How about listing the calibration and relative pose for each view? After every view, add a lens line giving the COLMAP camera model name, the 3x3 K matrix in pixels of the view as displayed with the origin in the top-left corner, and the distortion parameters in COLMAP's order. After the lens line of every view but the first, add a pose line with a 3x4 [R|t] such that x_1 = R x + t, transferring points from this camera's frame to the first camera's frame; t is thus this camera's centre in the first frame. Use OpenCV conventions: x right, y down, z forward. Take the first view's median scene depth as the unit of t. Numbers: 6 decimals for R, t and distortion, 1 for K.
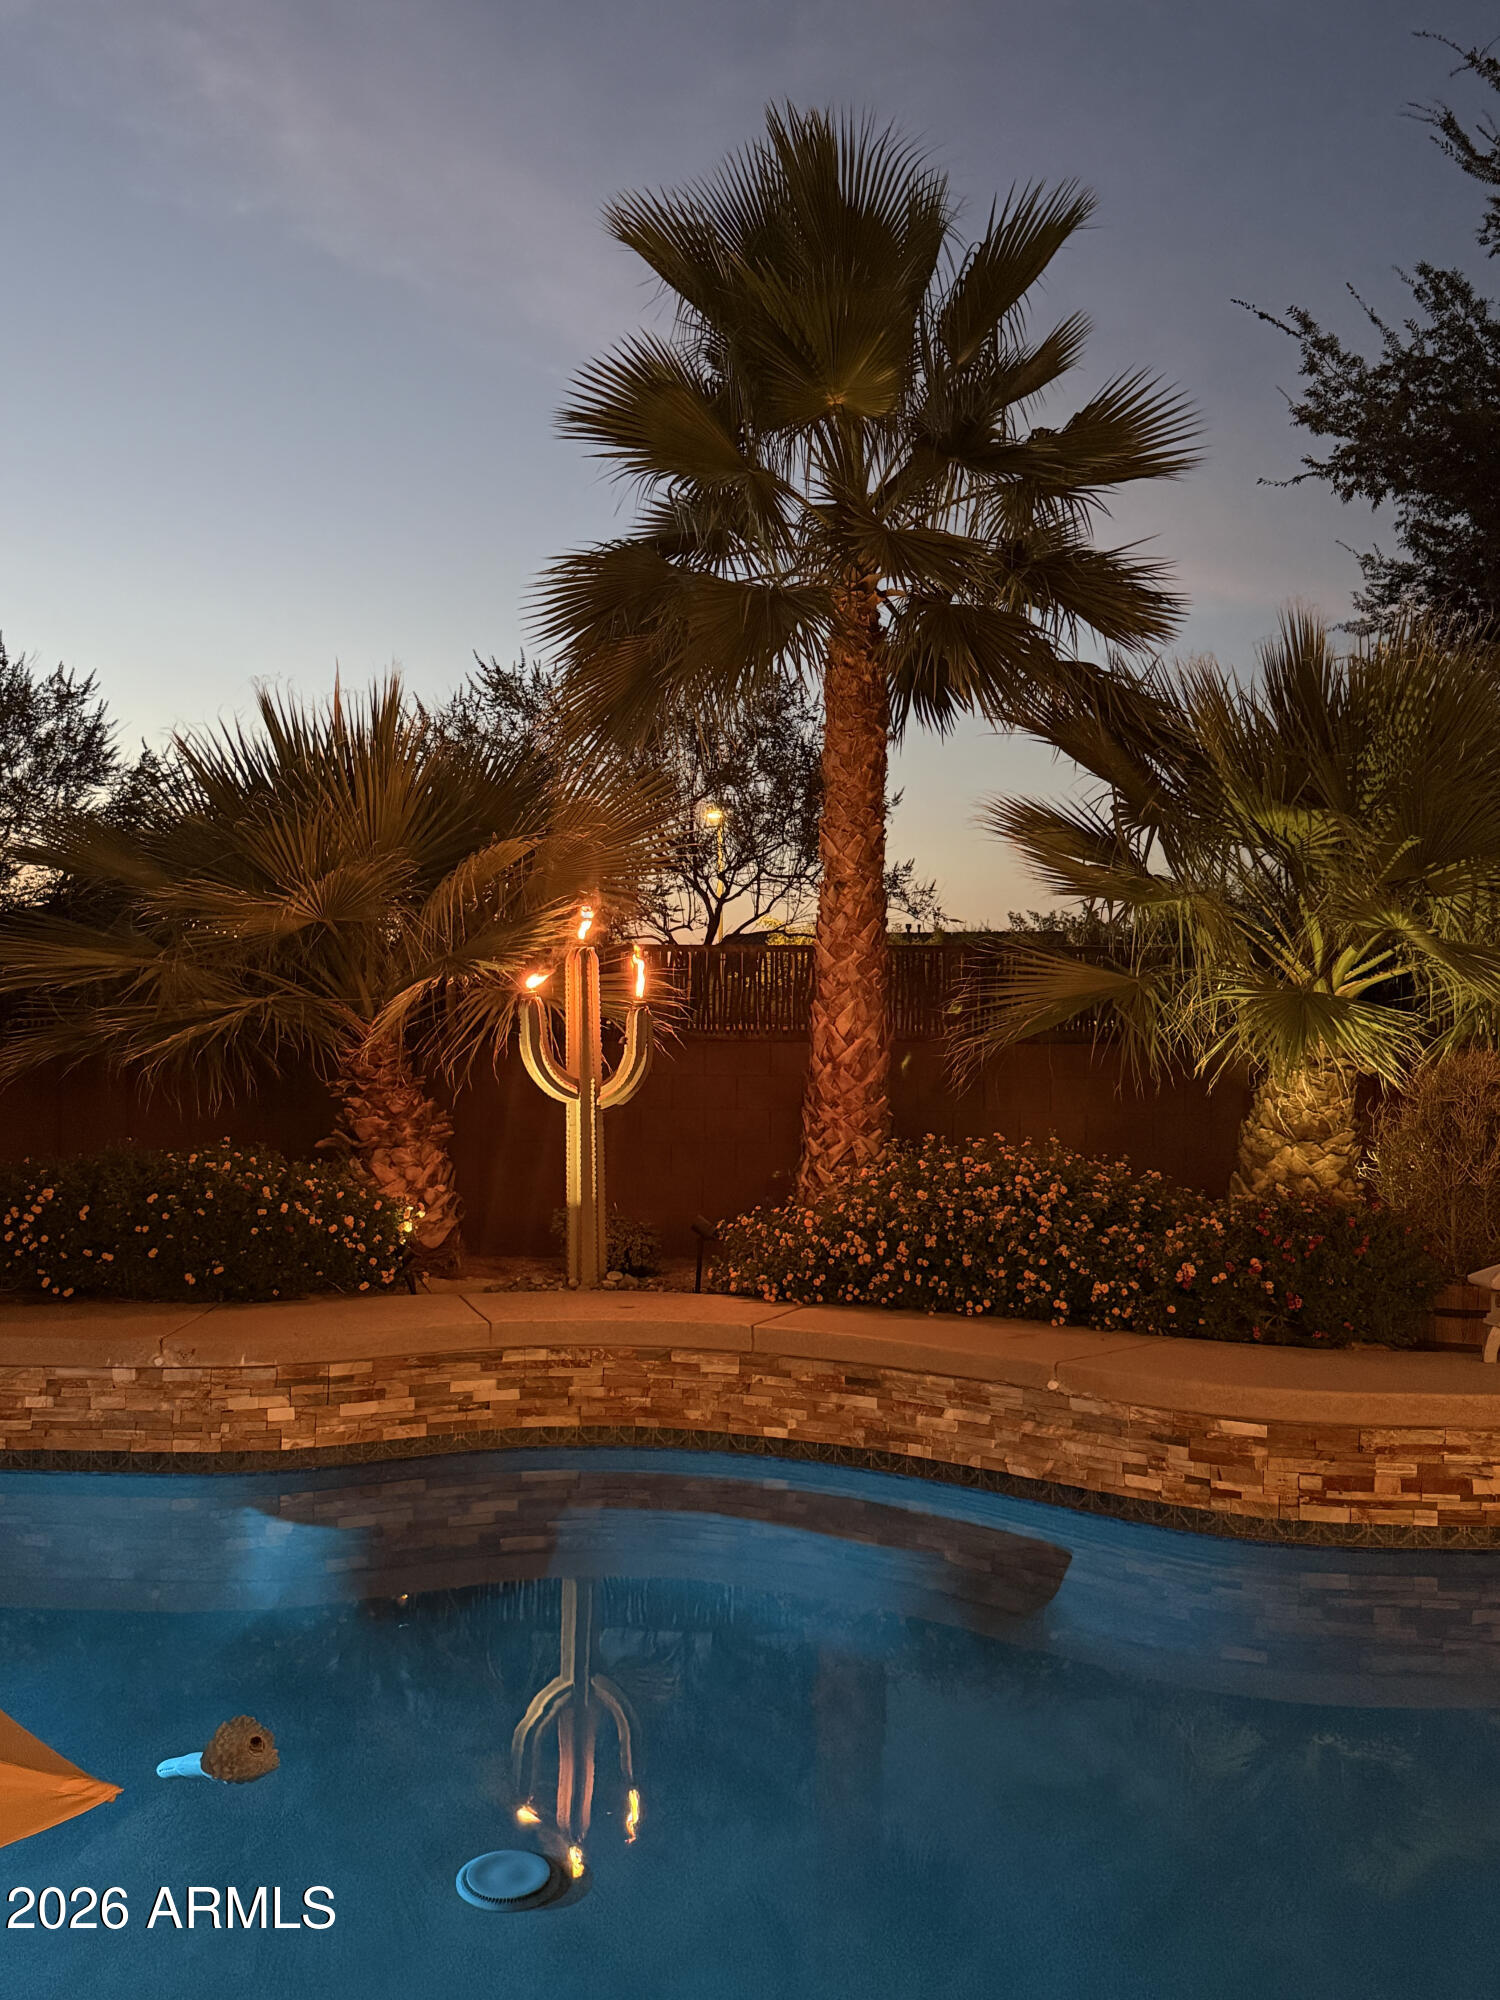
lens RADIAL K [[1897.5, 0, 762.0], [0, 1897.5, 999.6], [0, 0, 1]] dist [0.092651, 0.000000]
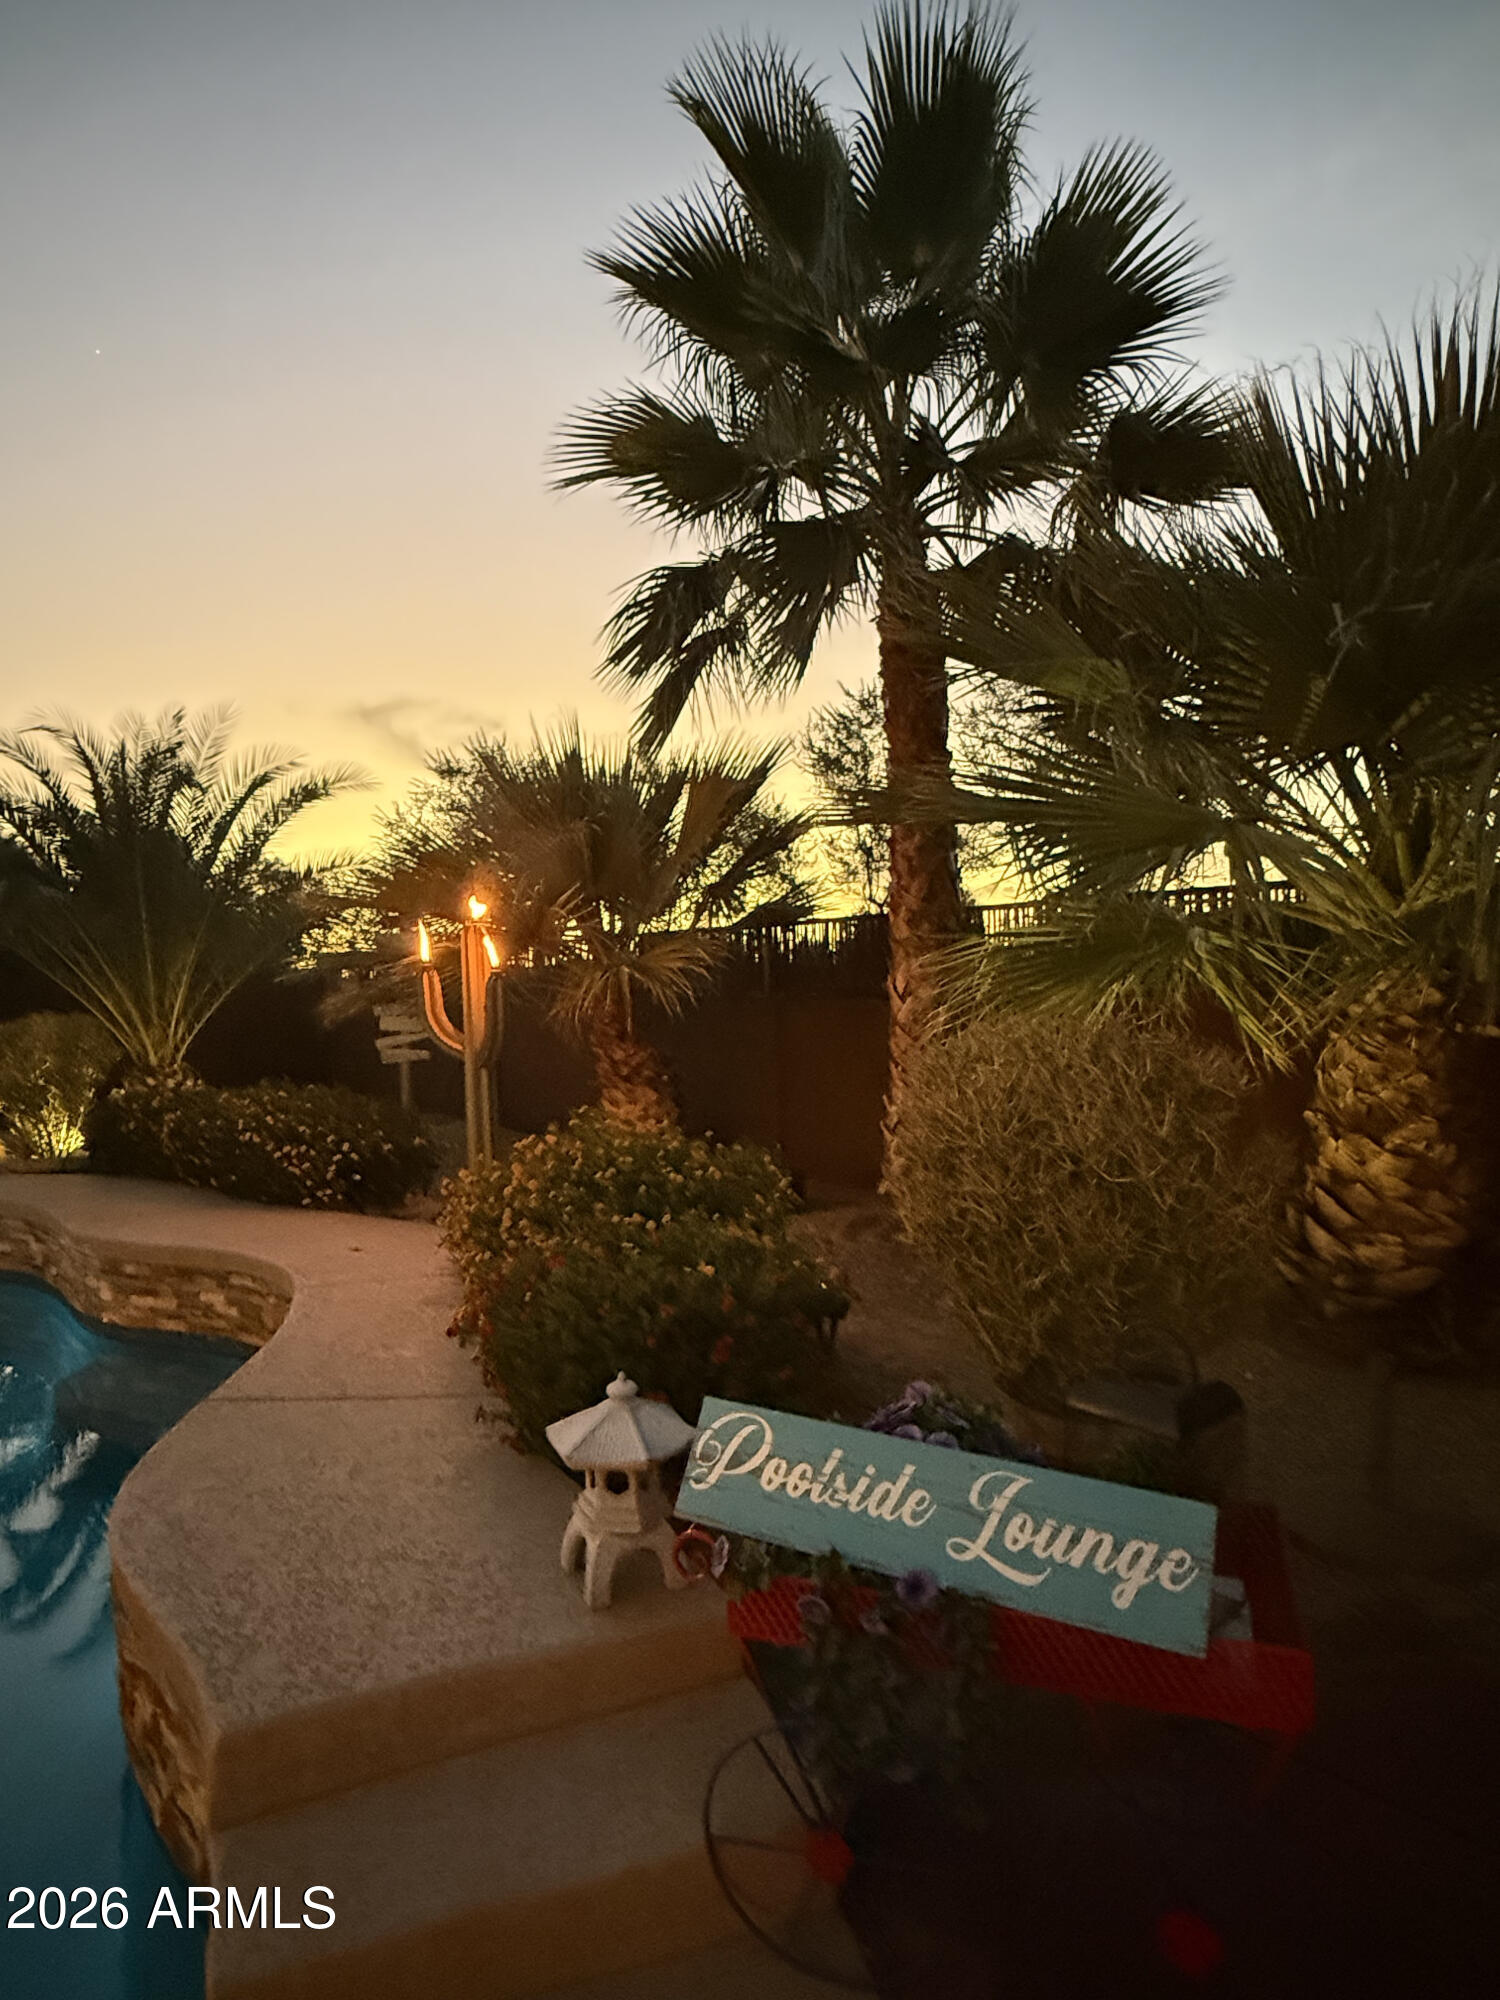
lens RADIAL K [[1141.2, 0, 749.6], [0, 1141.2, 1000.2], [0, 0, 1]] dist [-0.007378, -0.000952]
pose [[0.695076, -0.012564, -0.718826, 0.477306], [0.031280, 0.999429, 0.012778, 0.013254], [0.718255, -0.031367, 0.695072, 0.597636]]
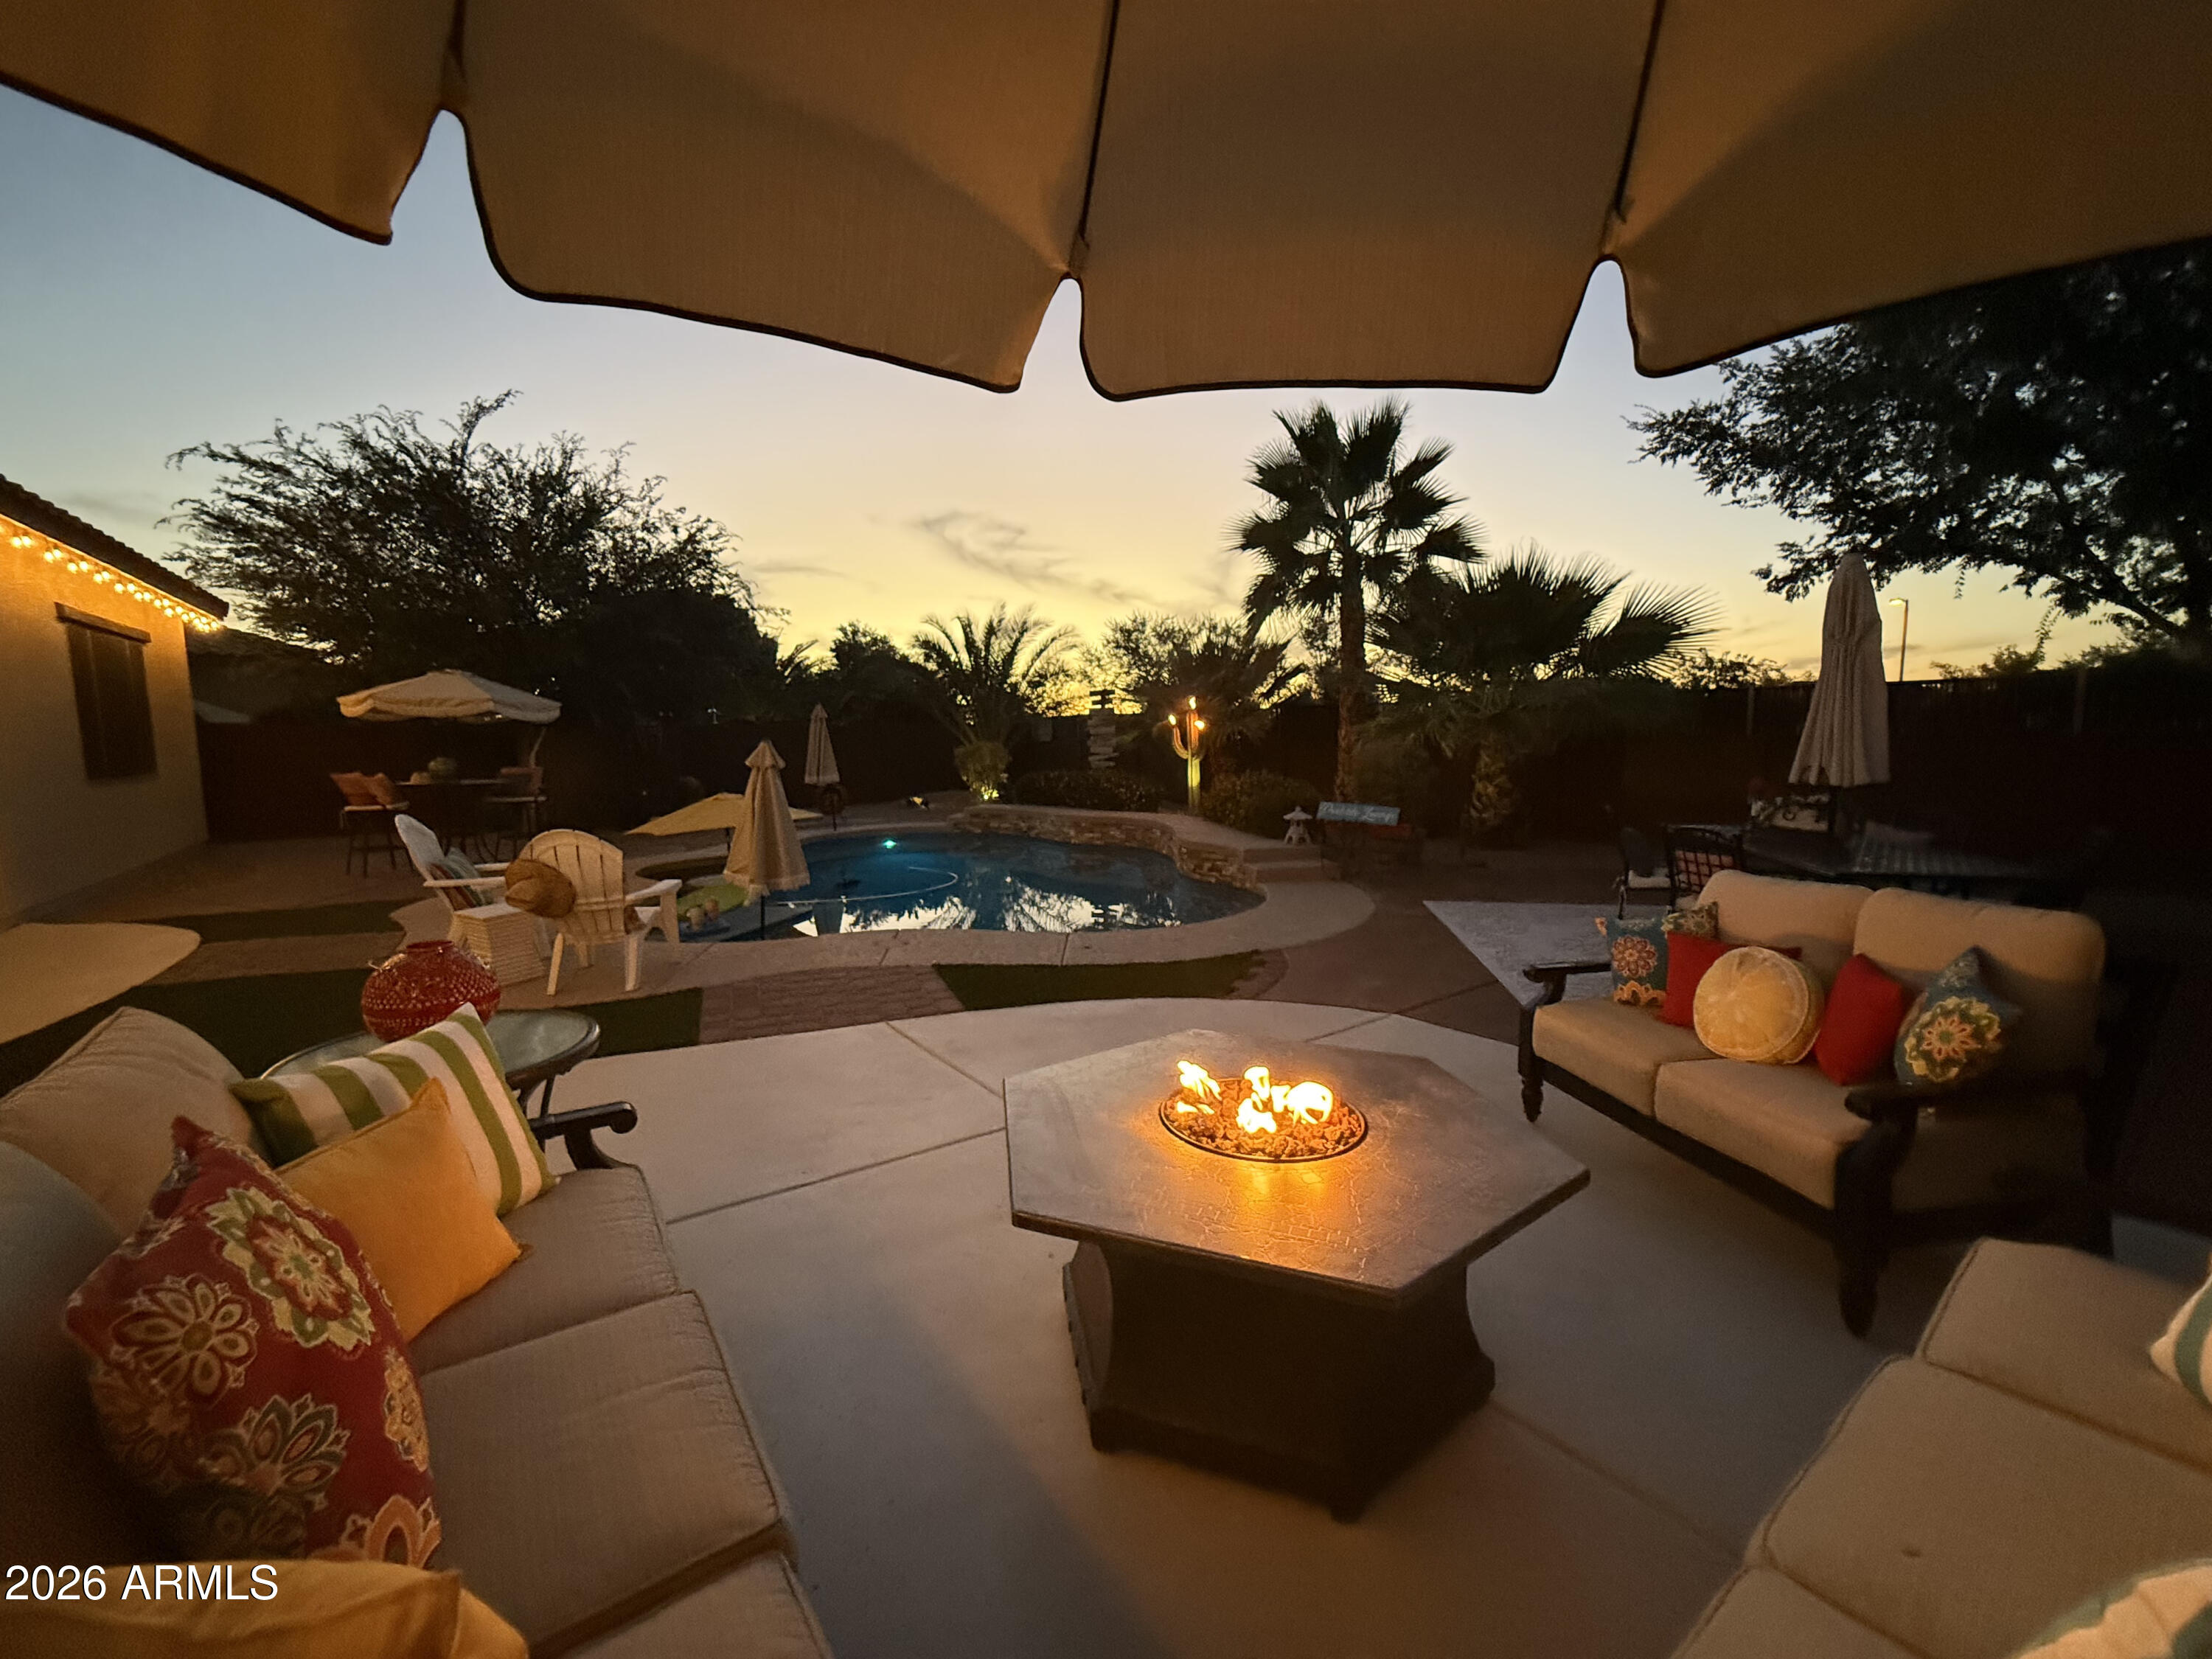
lens RADIAL K [[882.6, 0, 1114.6], [0, 882.6, 827.2], [0, 0, 1]] dist [0.001851, 0.000641]
pose [[0.621670, 0.071948, -0.779968, 0.950107], [0.020299, 0.993958, 0.107867, 0.004364], [0.783016, -0.082890, 0.616453, -0.053780]]
